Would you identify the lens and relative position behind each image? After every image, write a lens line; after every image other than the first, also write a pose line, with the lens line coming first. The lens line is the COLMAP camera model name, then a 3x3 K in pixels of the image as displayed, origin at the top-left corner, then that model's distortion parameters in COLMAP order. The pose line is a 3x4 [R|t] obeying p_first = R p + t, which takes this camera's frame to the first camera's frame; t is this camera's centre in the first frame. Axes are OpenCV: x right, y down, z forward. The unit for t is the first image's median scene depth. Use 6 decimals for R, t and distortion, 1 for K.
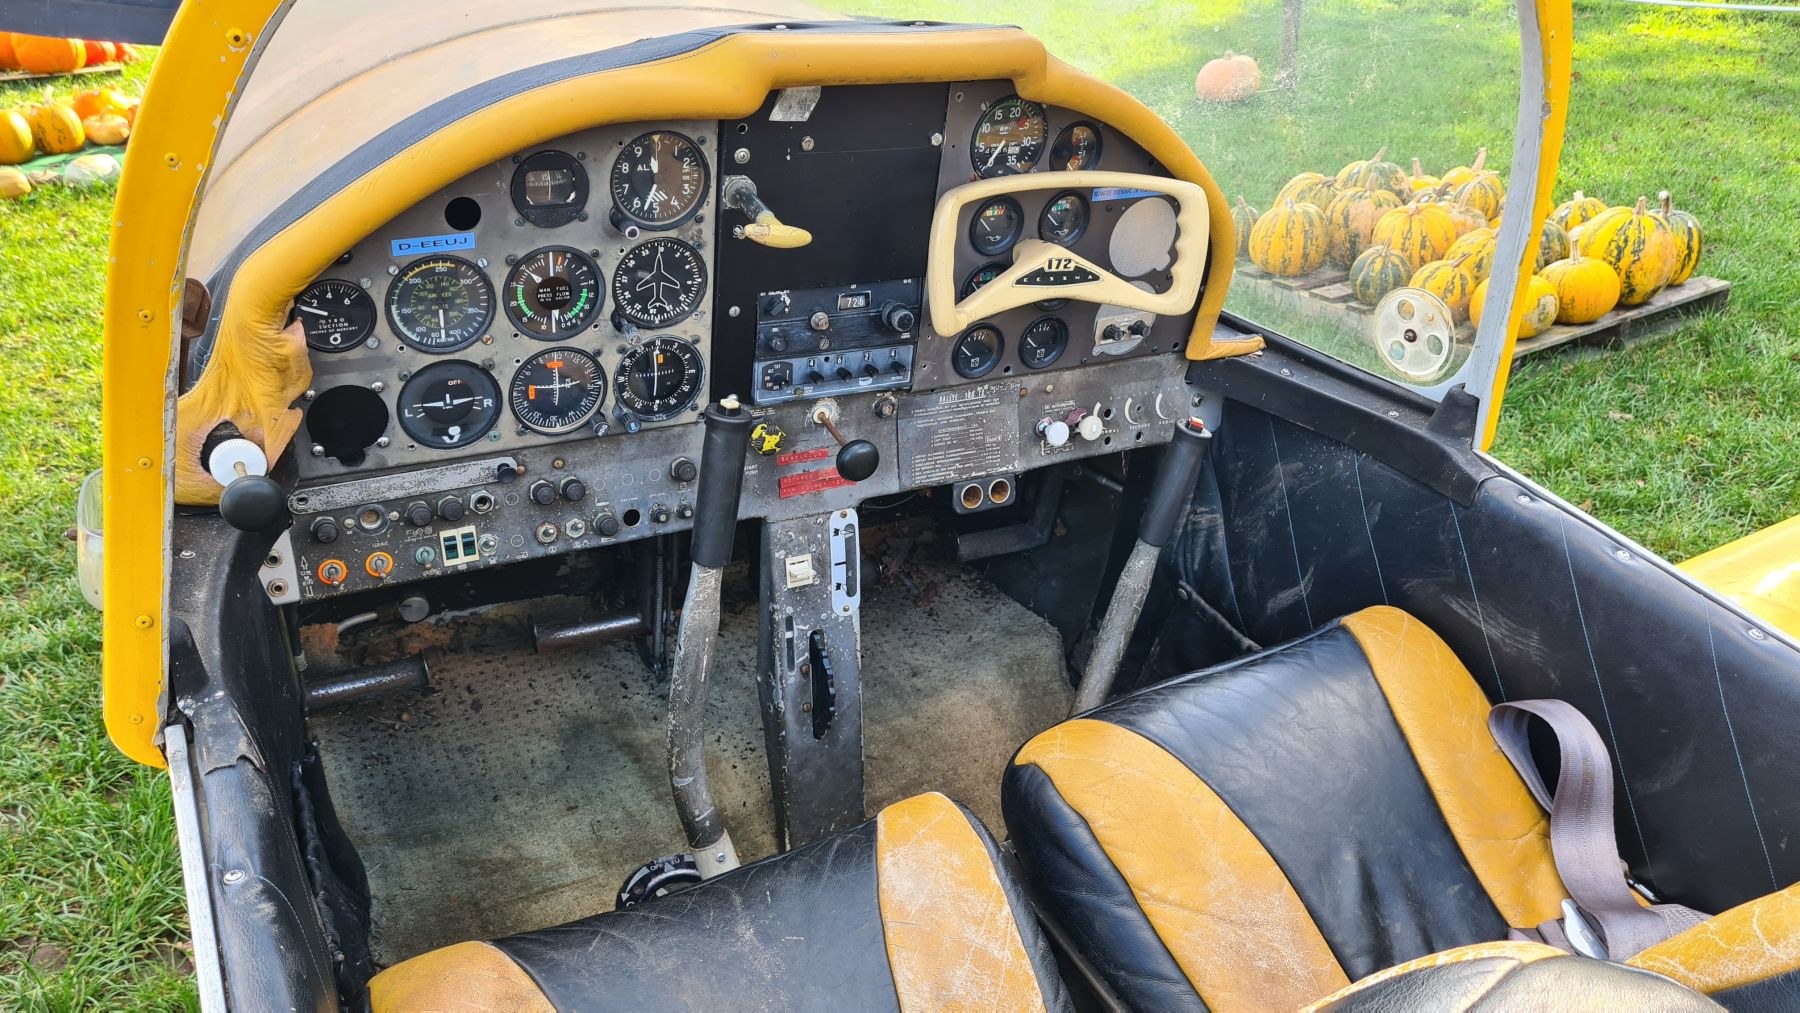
lens RADIAL K [[1392.0, 0, 900.0], [0, 1392.0, 506.5], [0, 0, 1]] dist [0.021831, -0.005215]
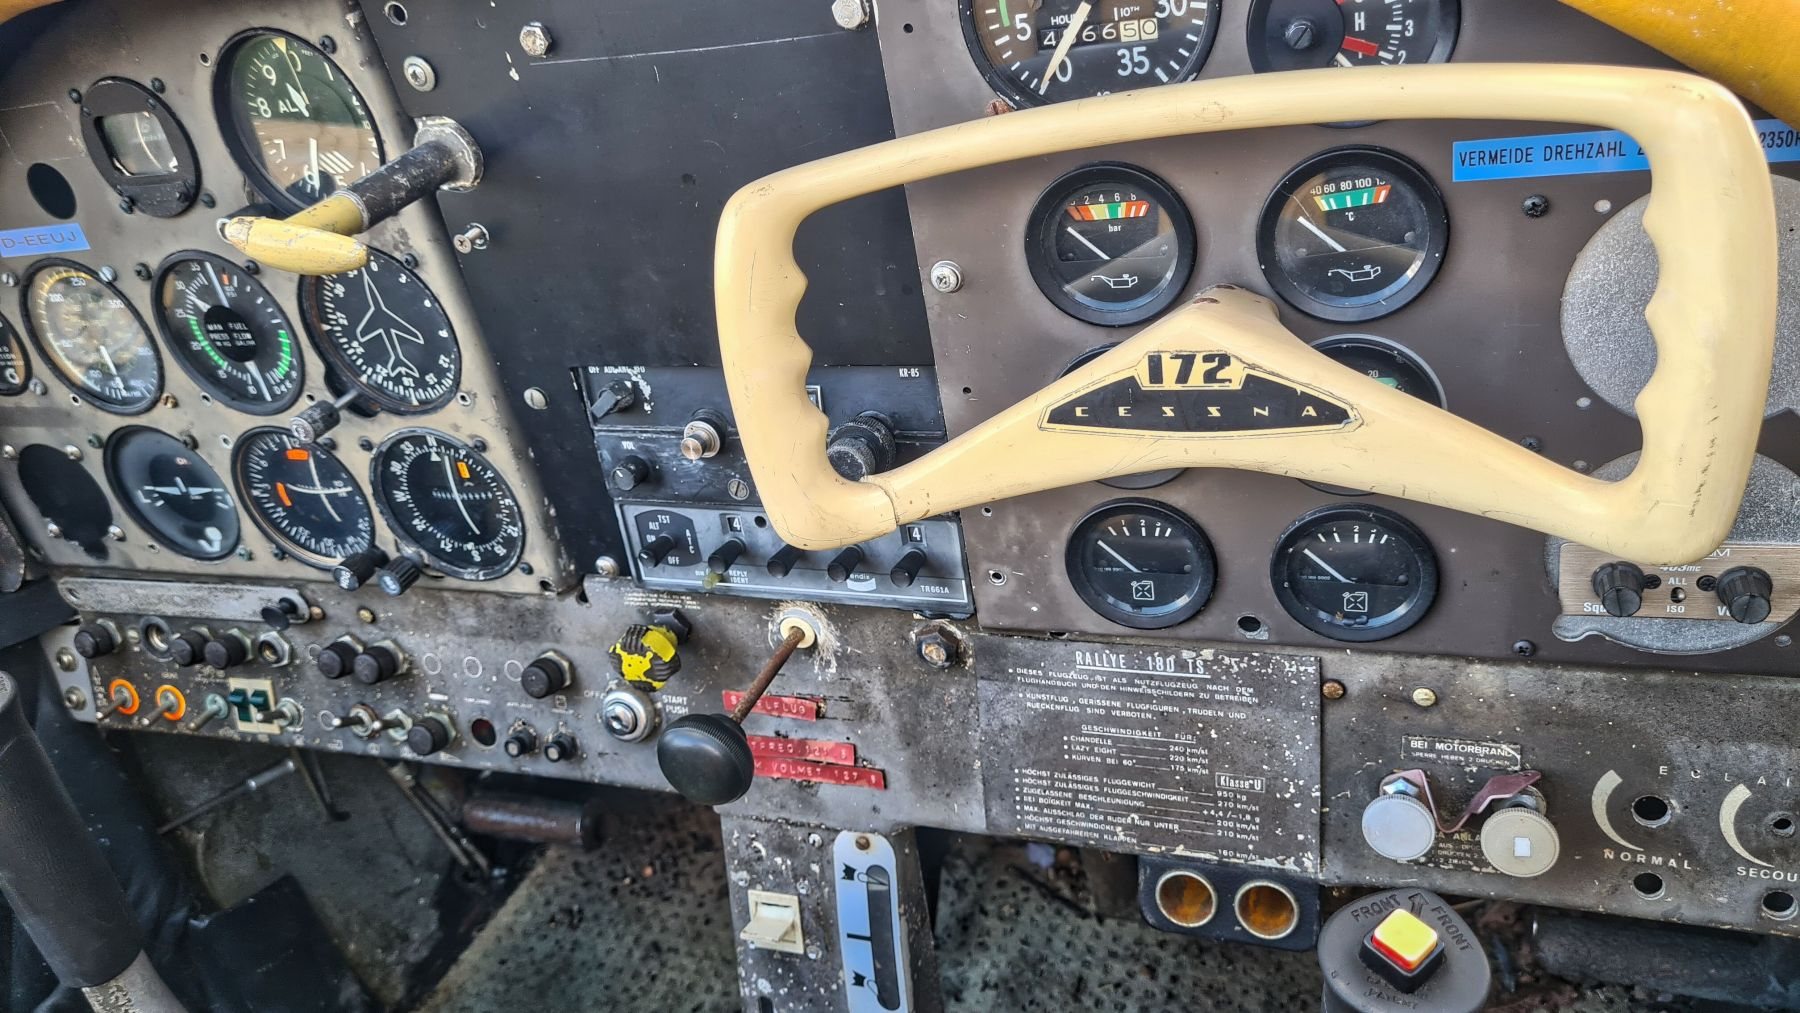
lens RADIAL K [[1392.0, 0, 900.0], [0, 1392.0, 506.5], [0, 0, 1]] dist [0.021831, -0.005215]
pose [[0.632486, 0.178392, -0.753749, 0.322814], [-0.174655, 0.980902, 0.085596, -0.158385], [0.754623, 0.077508, 0.651564, 0.736599]]
